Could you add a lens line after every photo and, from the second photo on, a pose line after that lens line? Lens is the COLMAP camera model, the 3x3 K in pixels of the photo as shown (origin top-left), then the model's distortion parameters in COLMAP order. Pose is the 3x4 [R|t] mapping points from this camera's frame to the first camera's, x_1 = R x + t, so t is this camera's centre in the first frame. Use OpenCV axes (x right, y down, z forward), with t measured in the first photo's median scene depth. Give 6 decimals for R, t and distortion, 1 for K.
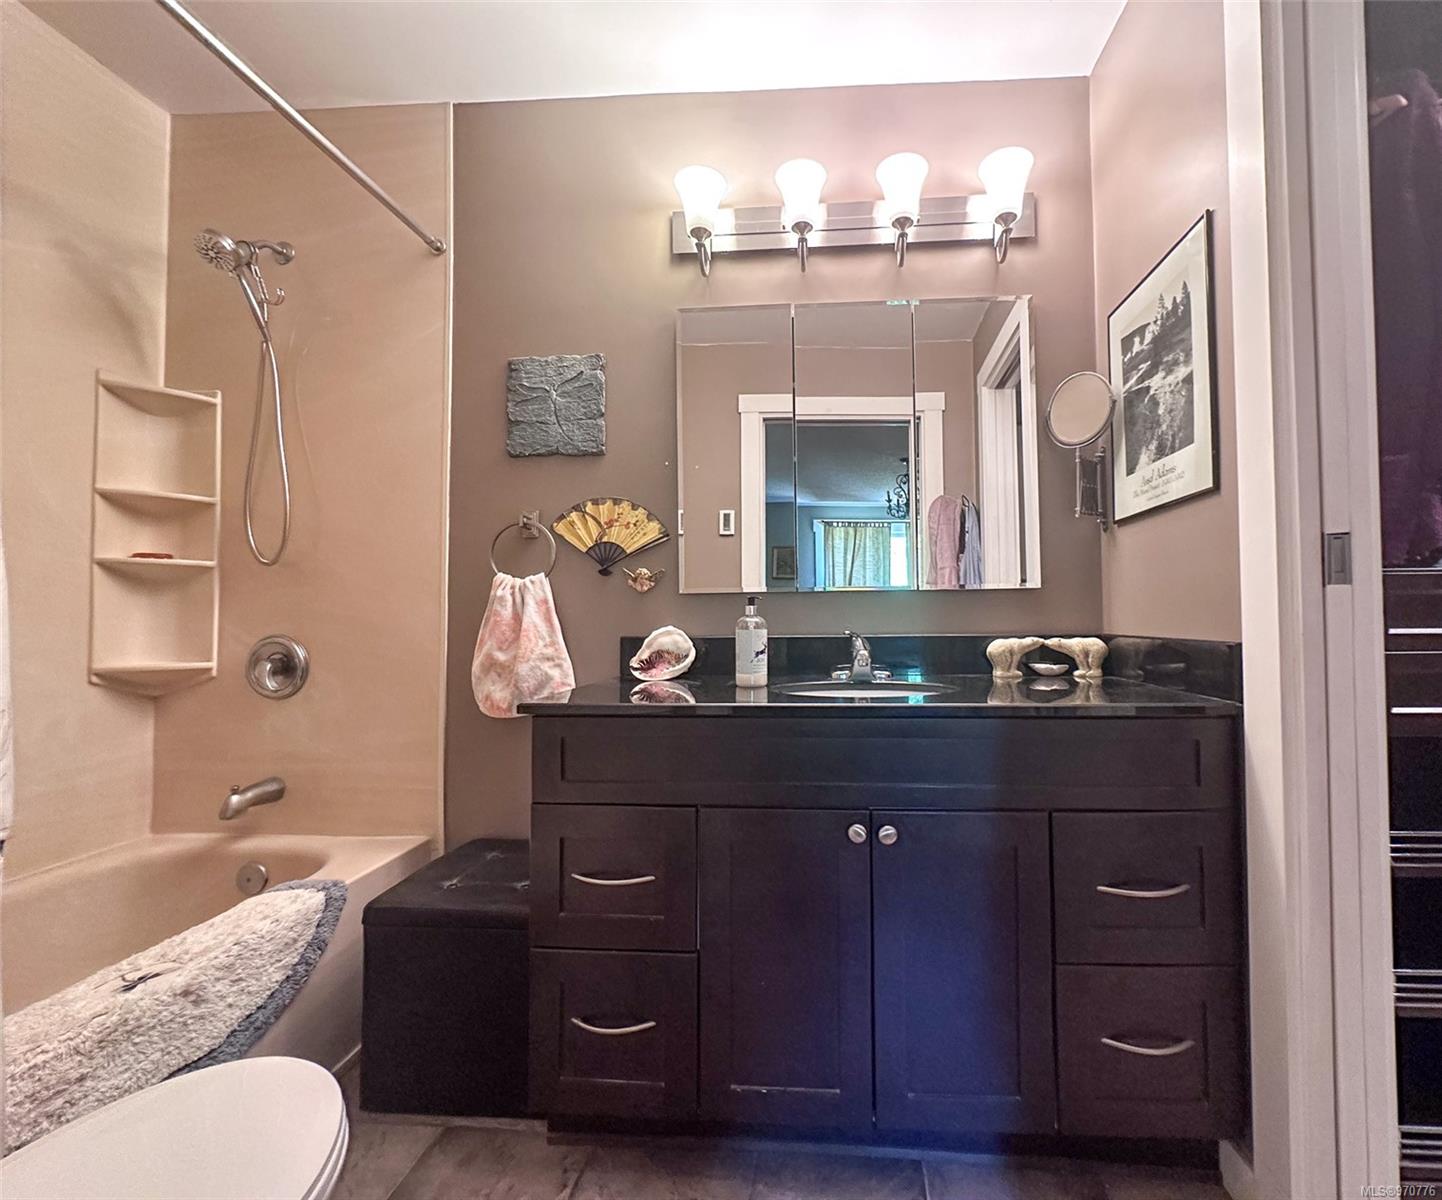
lens RADIAL K [[627.1, 0, 774.2], [0, 627.1, 604.9], [0, 0, 1]] dist [0.004205, 0.000978]
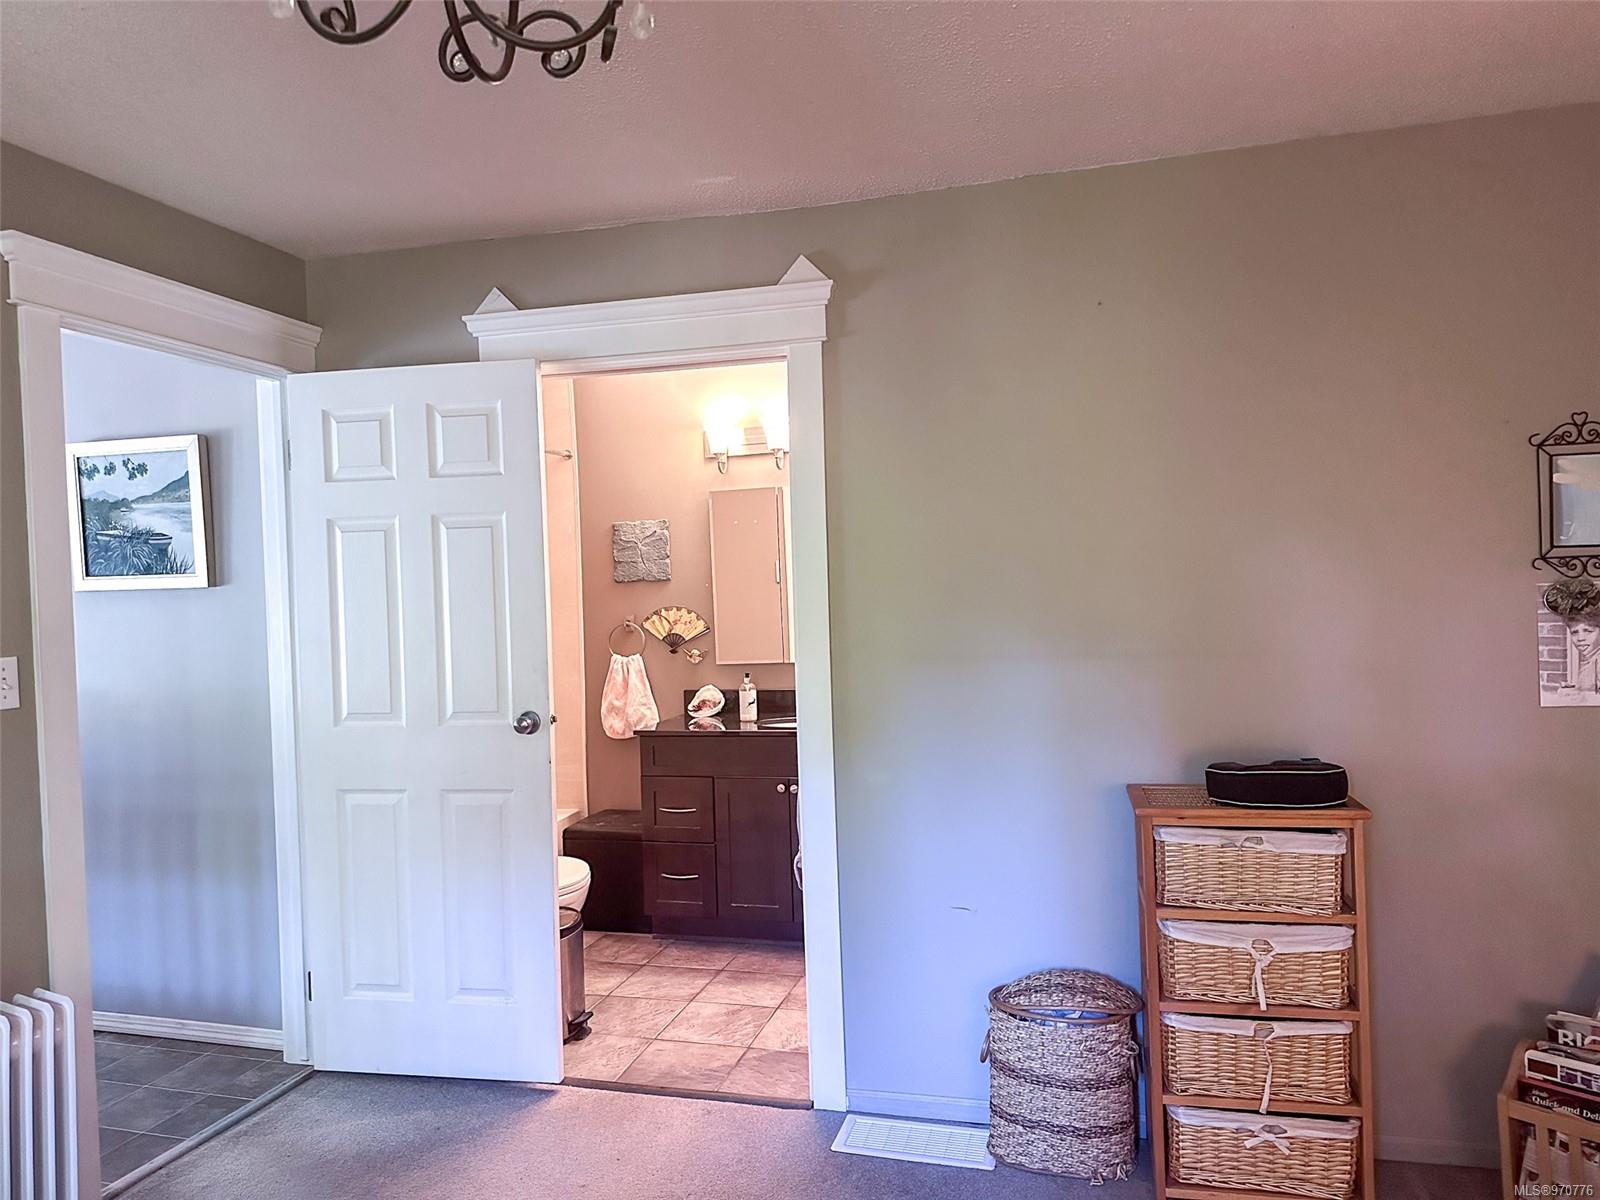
lens RADIAL K [[1140.8, 0, 799.3], [0, 1140.8, 603.8], [0, 0, 1]] dist [0.054324, -0.058899]
pose [[0.980808, -0.024900, -0.193382, 0.660291], [0.034833, 0.998233, 0.048134, -0.319490], [0.191842, -0.053947, 0.979942, -1.938527]]
